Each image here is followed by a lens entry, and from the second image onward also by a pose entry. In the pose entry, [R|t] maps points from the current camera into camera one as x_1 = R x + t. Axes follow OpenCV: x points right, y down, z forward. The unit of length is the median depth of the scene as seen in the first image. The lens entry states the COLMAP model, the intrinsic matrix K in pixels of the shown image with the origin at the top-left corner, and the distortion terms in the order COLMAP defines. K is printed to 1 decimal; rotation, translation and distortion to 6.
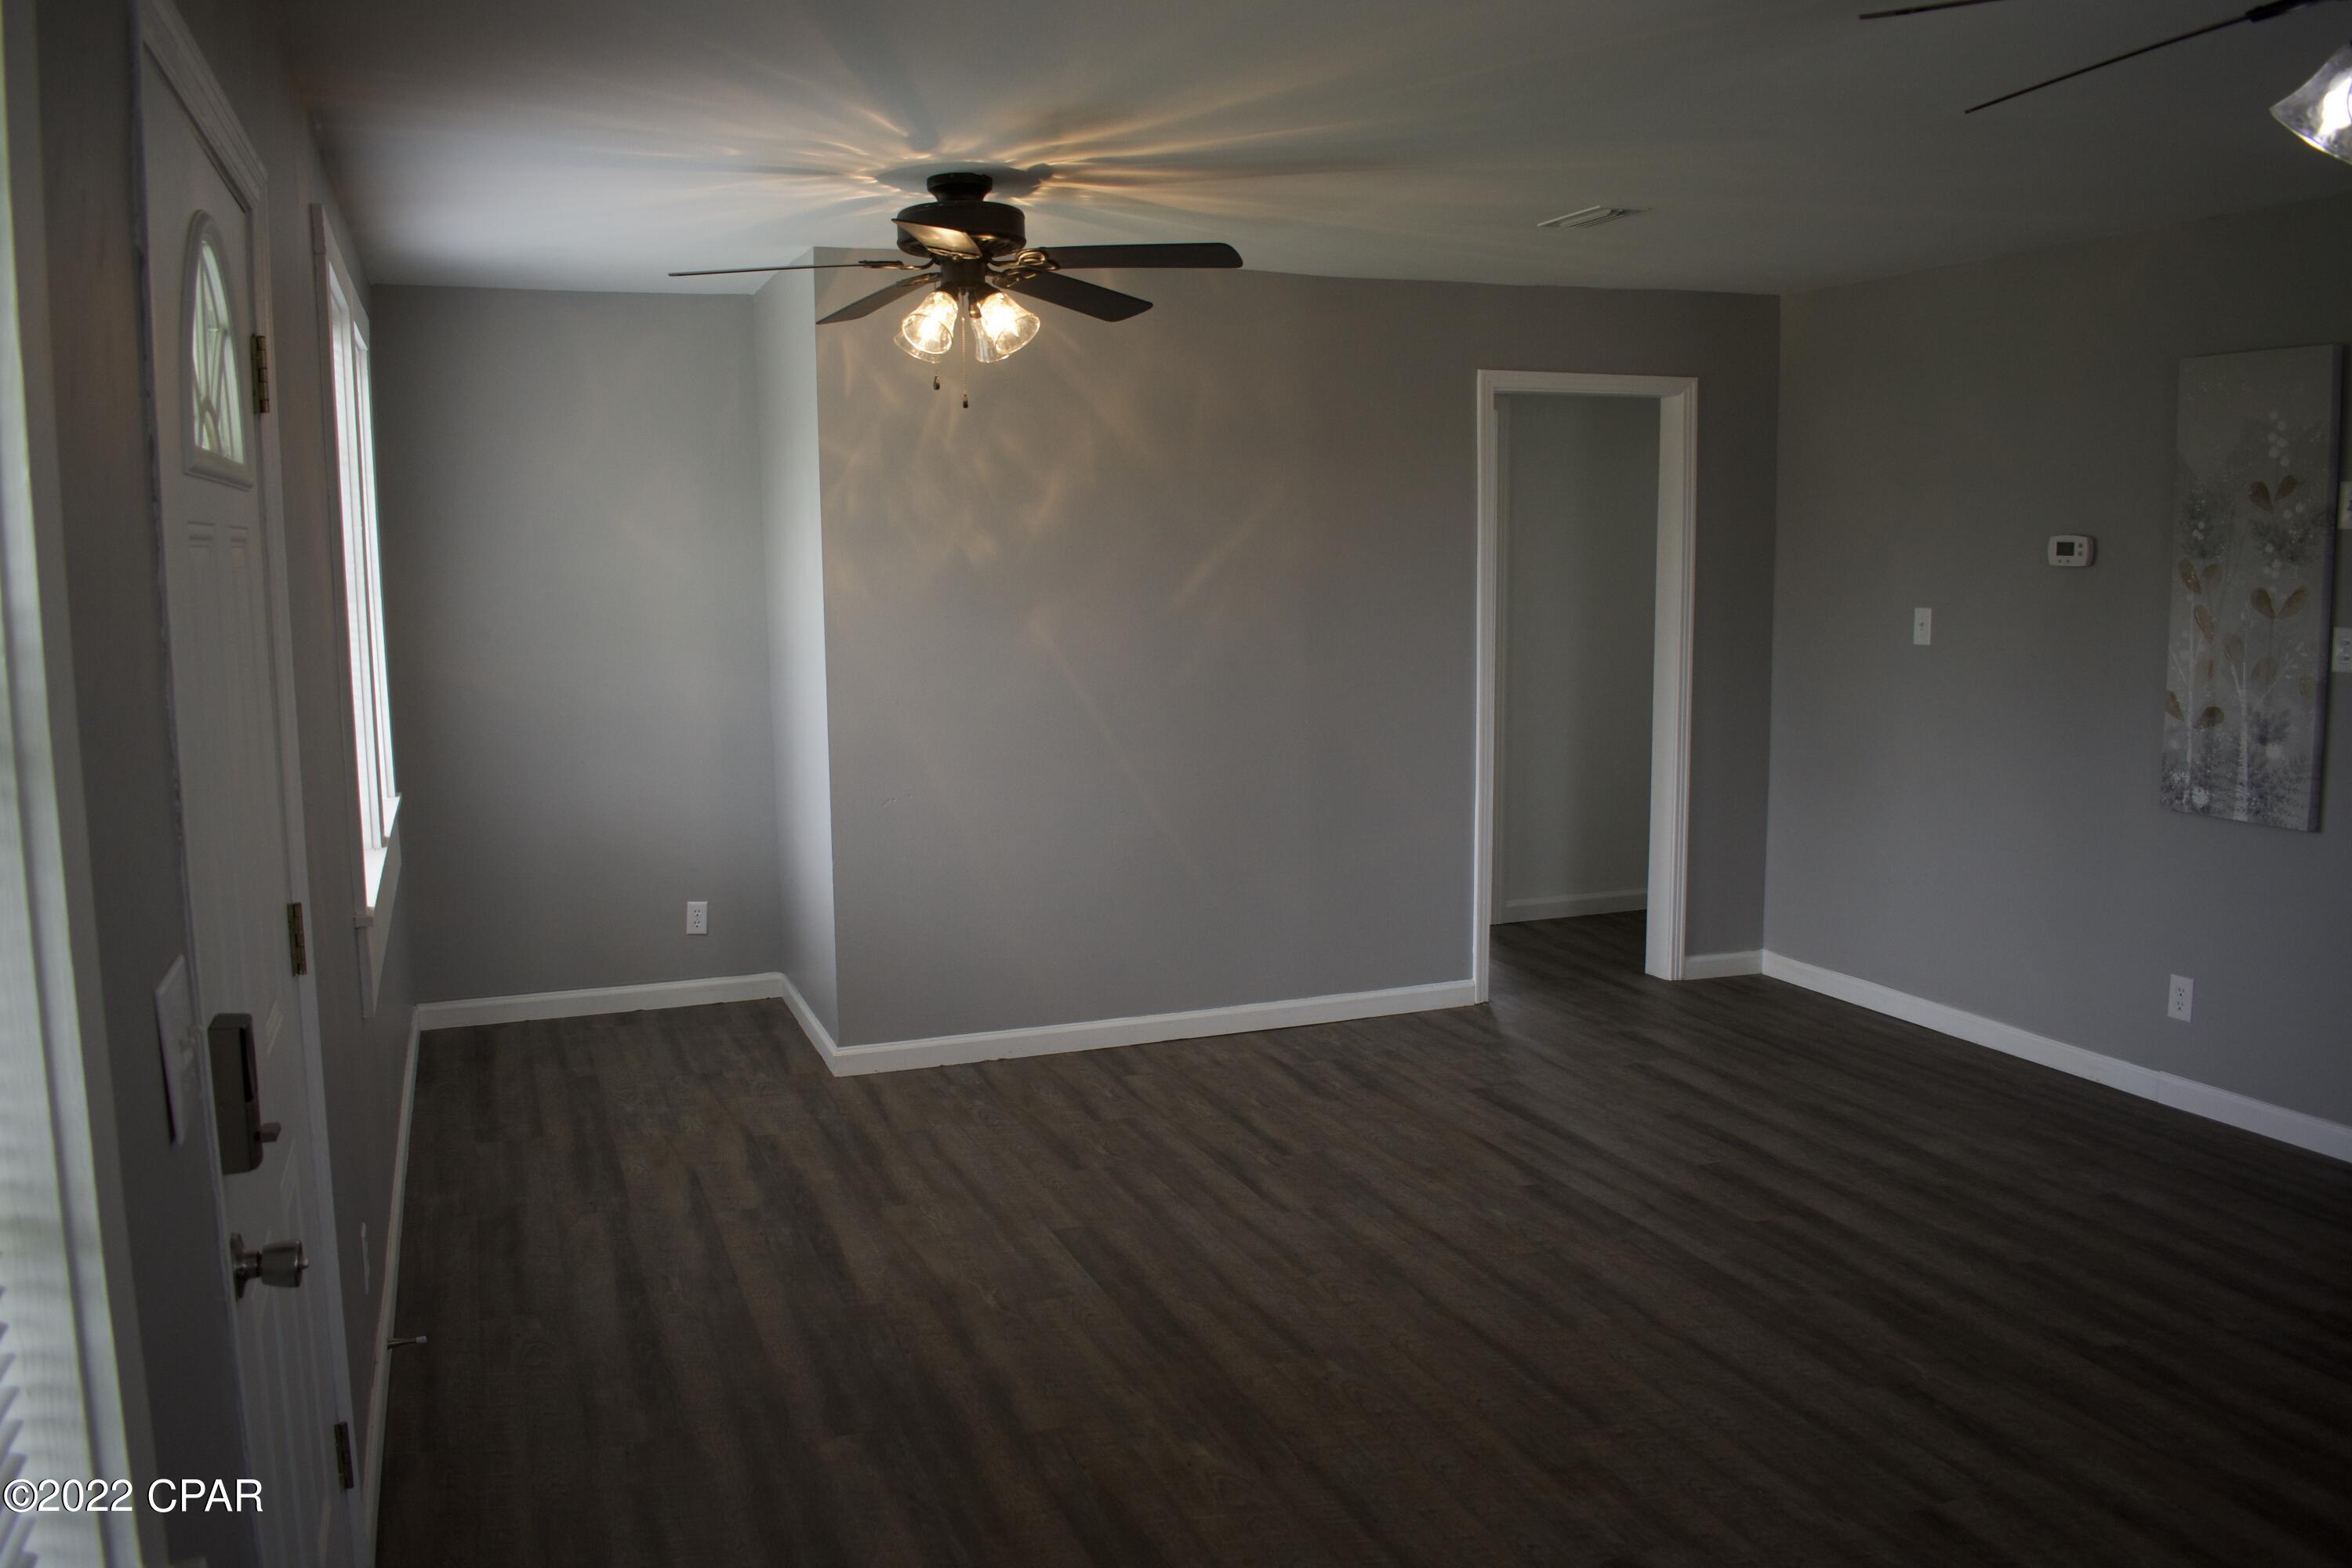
lens RADIAL K [[1852.0, 0, 1176.0], [0, 1852.0, 784.0], [0, 0, 1]] dist [-0.092099, 0.016453]
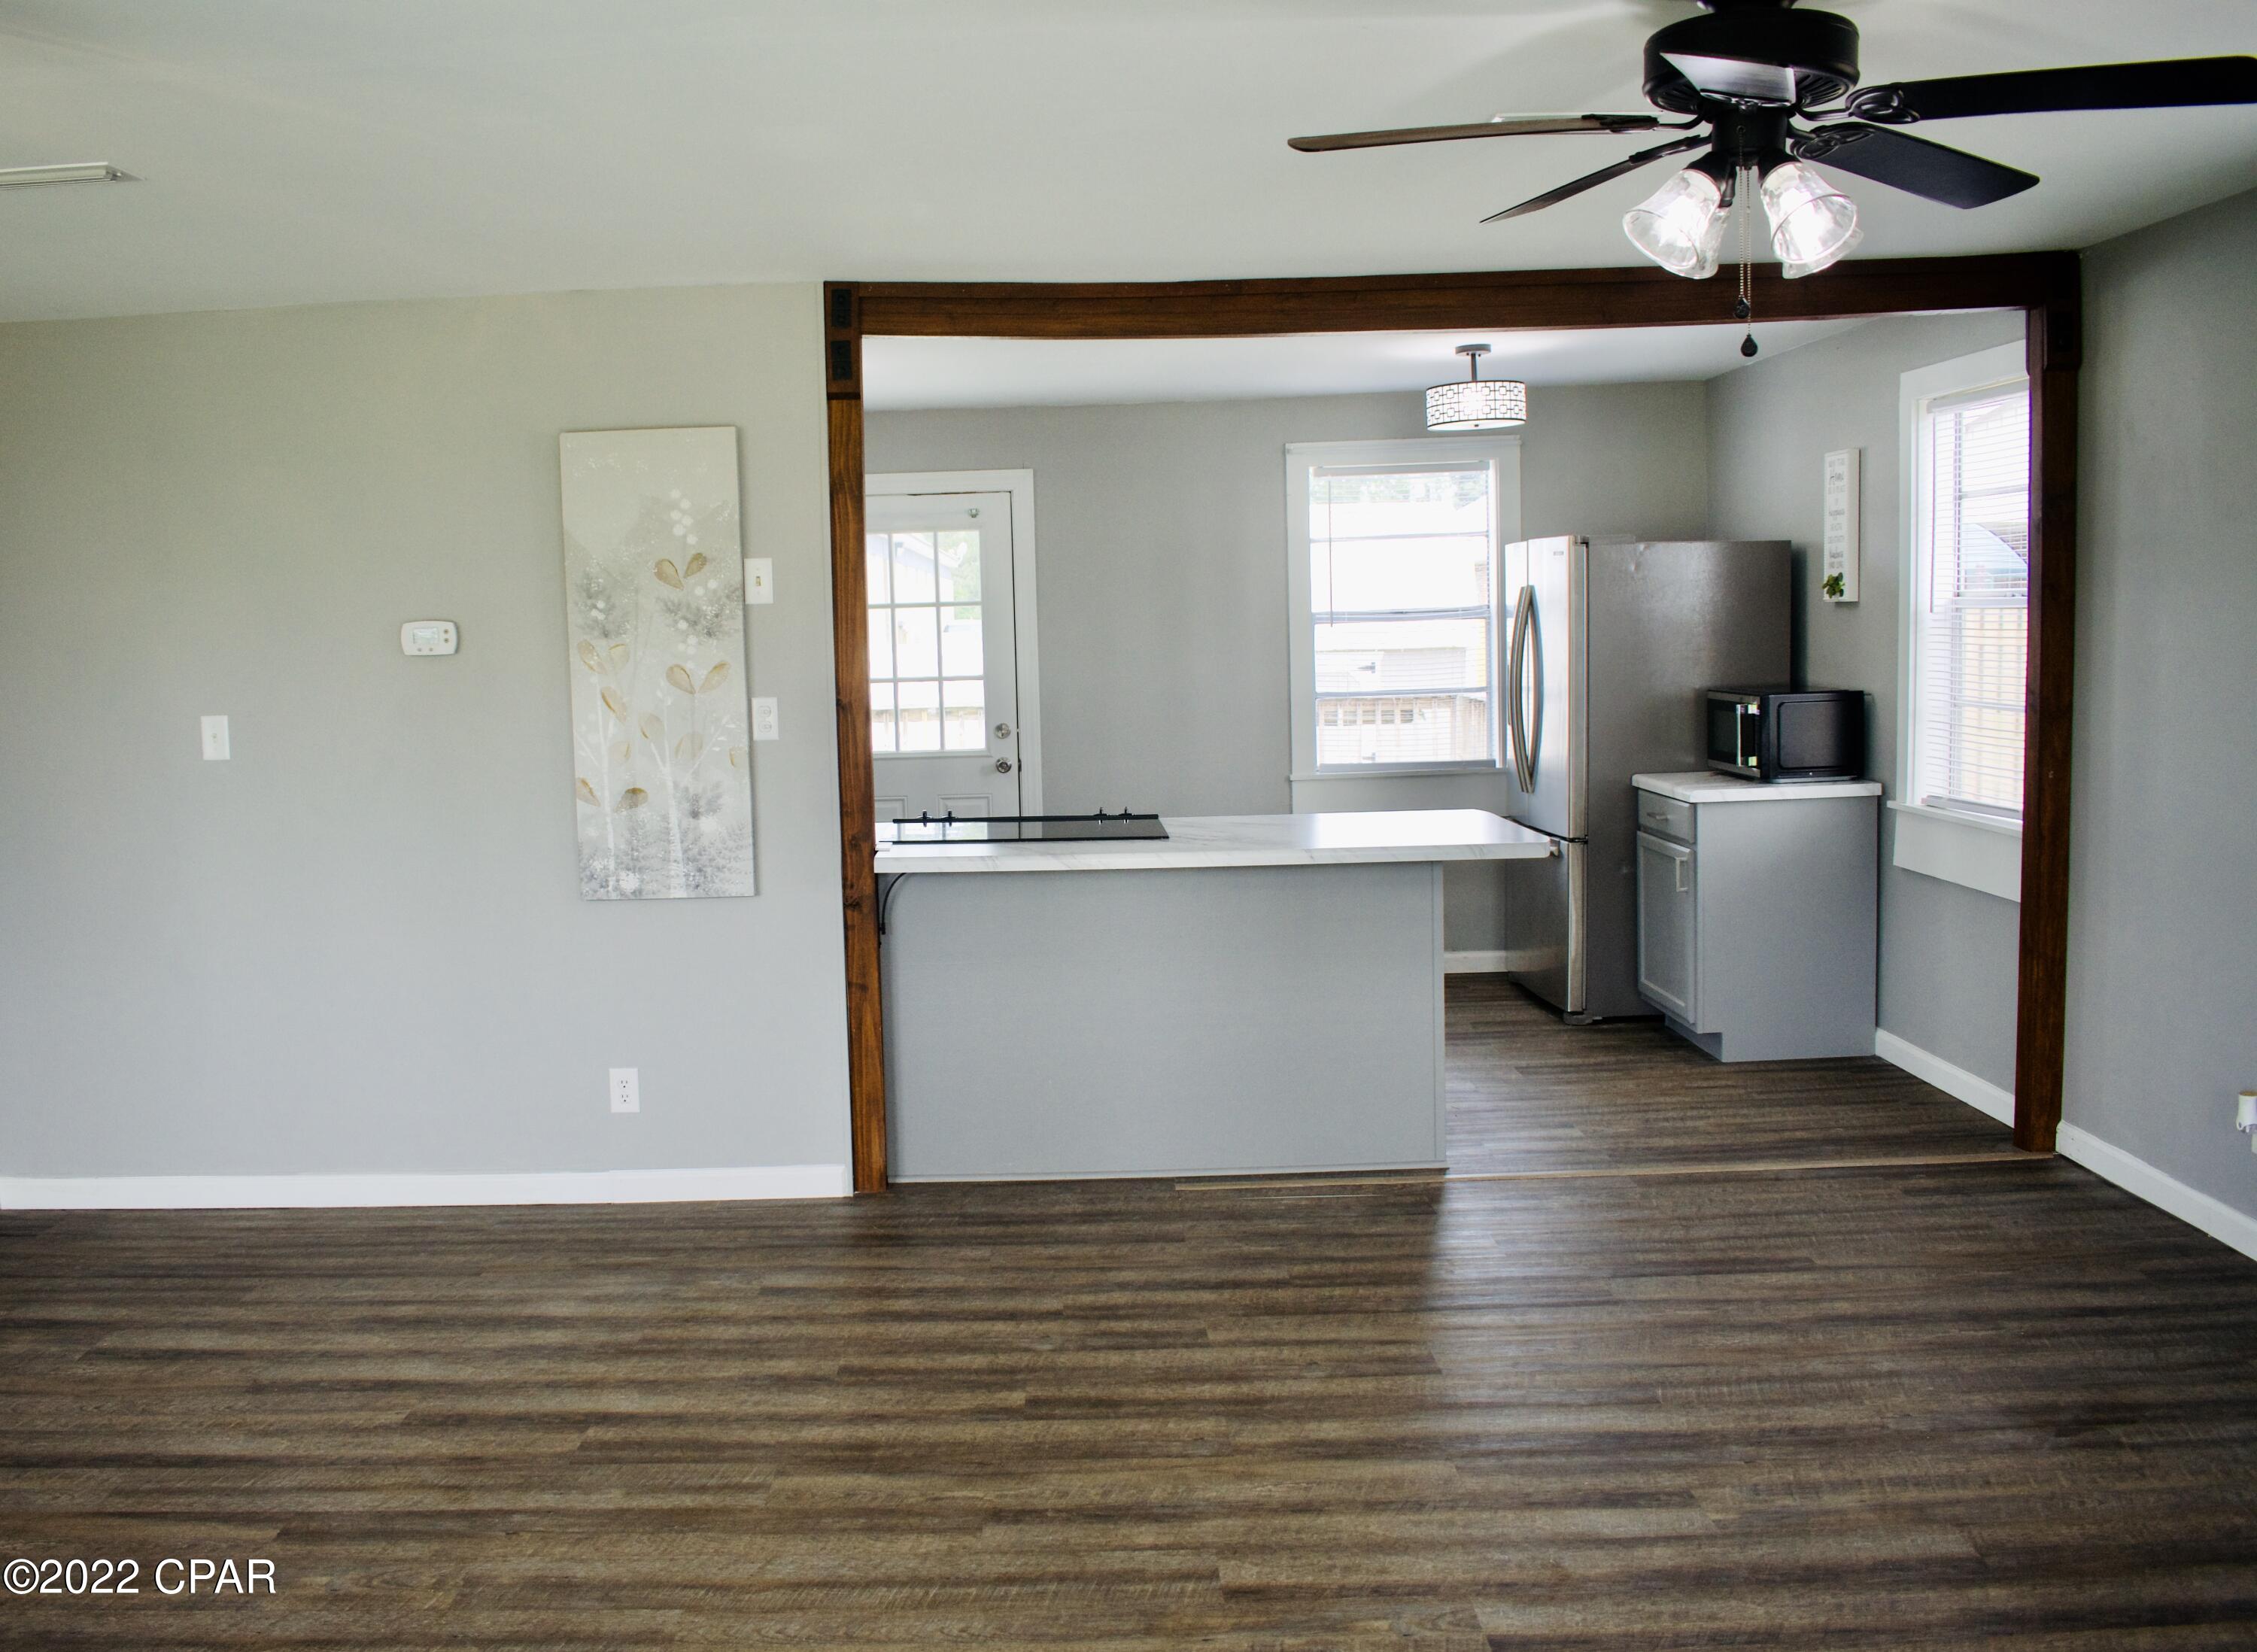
lens RADIAL K [[1943.6, 0, 1030.2], [0, 1943.6, 830.1], [0, 0, 1]] dist [-0.089121, 0.005111]
pose [[0.375413, -0.097096, 0.921758, -0.330709], [0.145044, 0.988399, 0.045042, -0.037710], [-0.915438, 0.116786, 0.385141, 0.410249]]
